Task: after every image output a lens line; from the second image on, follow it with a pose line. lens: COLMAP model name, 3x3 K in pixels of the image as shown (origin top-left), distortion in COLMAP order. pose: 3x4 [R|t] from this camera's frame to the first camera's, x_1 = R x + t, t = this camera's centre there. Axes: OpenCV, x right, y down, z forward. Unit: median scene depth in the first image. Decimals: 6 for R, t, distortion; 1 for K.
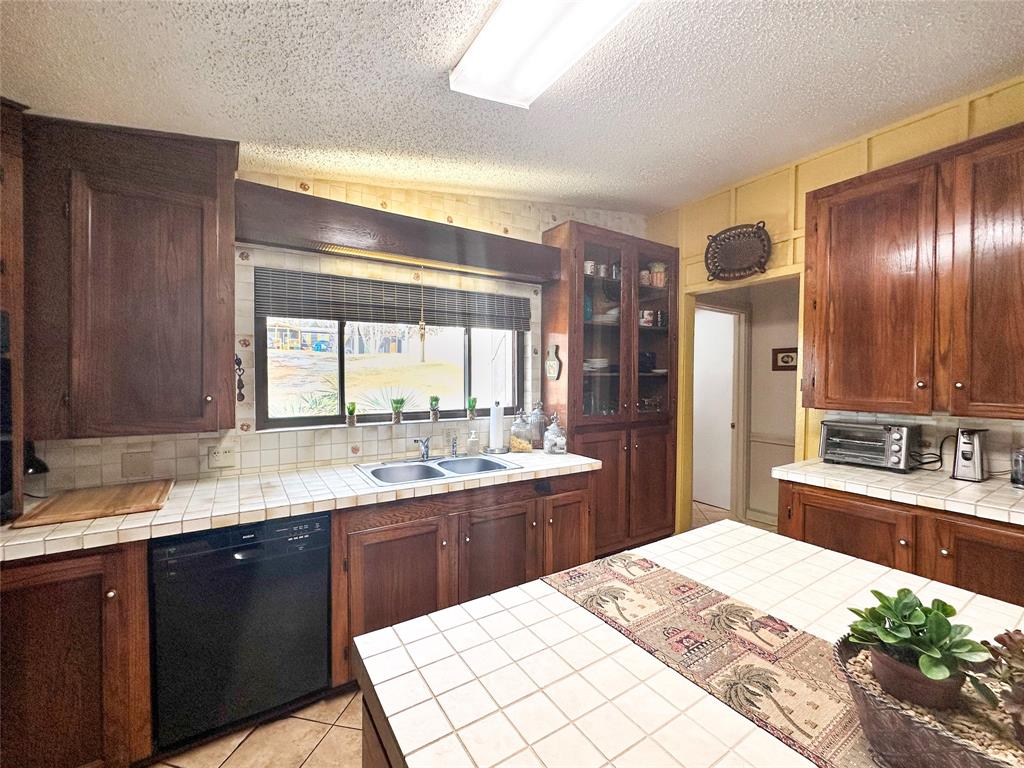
lens RADIAL K [[420.6, 0, 511.0], [0, 420.6, 382.1], [0, 0, 1]] dist [-0.002293, 0.000576]
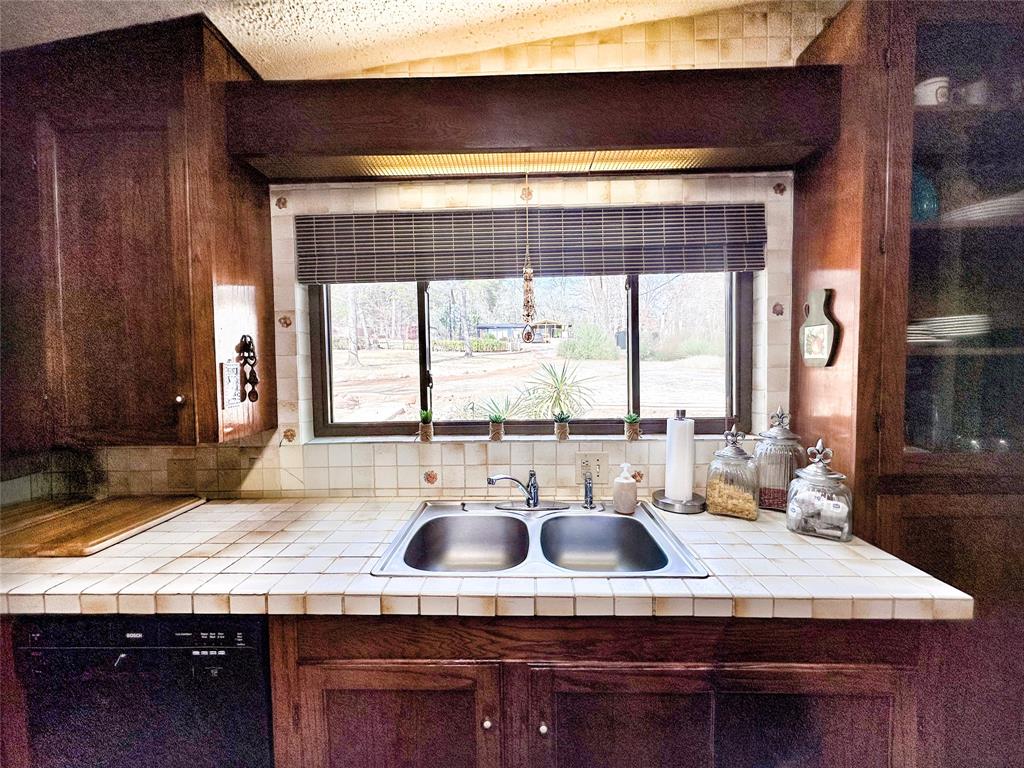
lens RADIAL K [[420.6, 0, 511.0], [0, 420.6, 382.1], [0, 0, 1]] dist [-0.002293, 0.000576]
pose [[0.829769, 0.007565, -0.558055, 0.082286], [0.006598, 0.999705, 0.023363, -0.000941], [0.558067, -0.023068, 0.829475, 0.454849]]
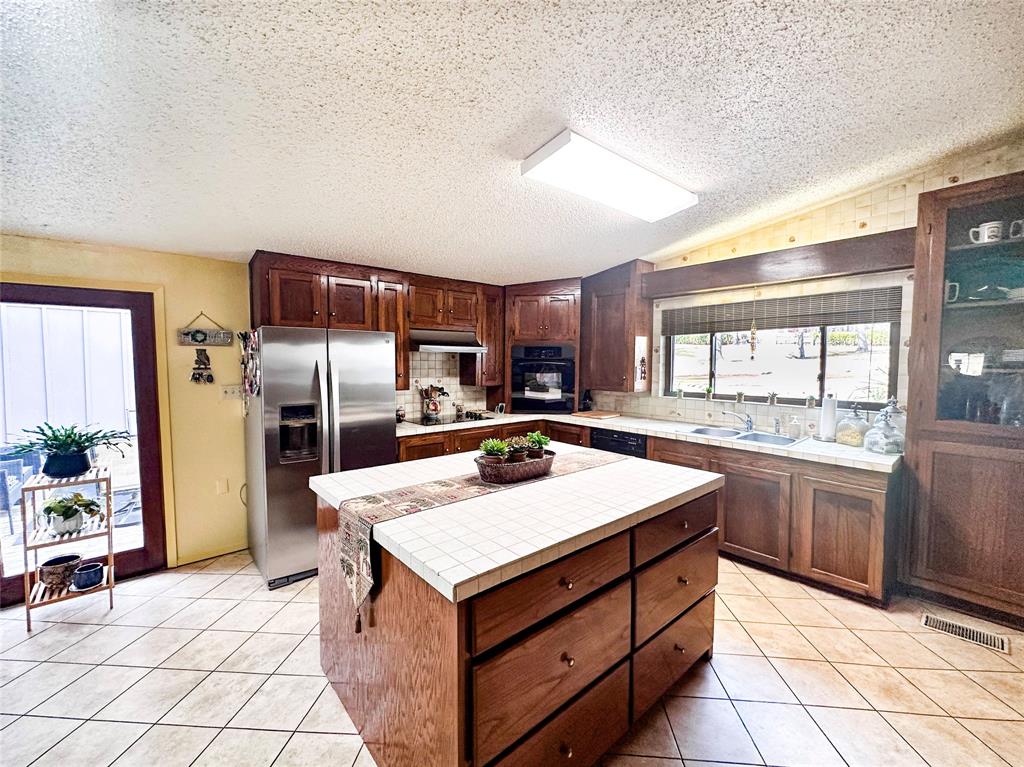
lens RADIAL K [[420.6, 0, 511.0], [0, 420.6, 381.6], [0, 0, 1]] dist [-0.002293, 0.000576]
pose [[0.144532, 0.046669, -0.988399, 0.910619], [-0.020535, 0.998813, 0.044158, -0.016449], [0.989287, 0.013914, 0.145319, 0.034938]]
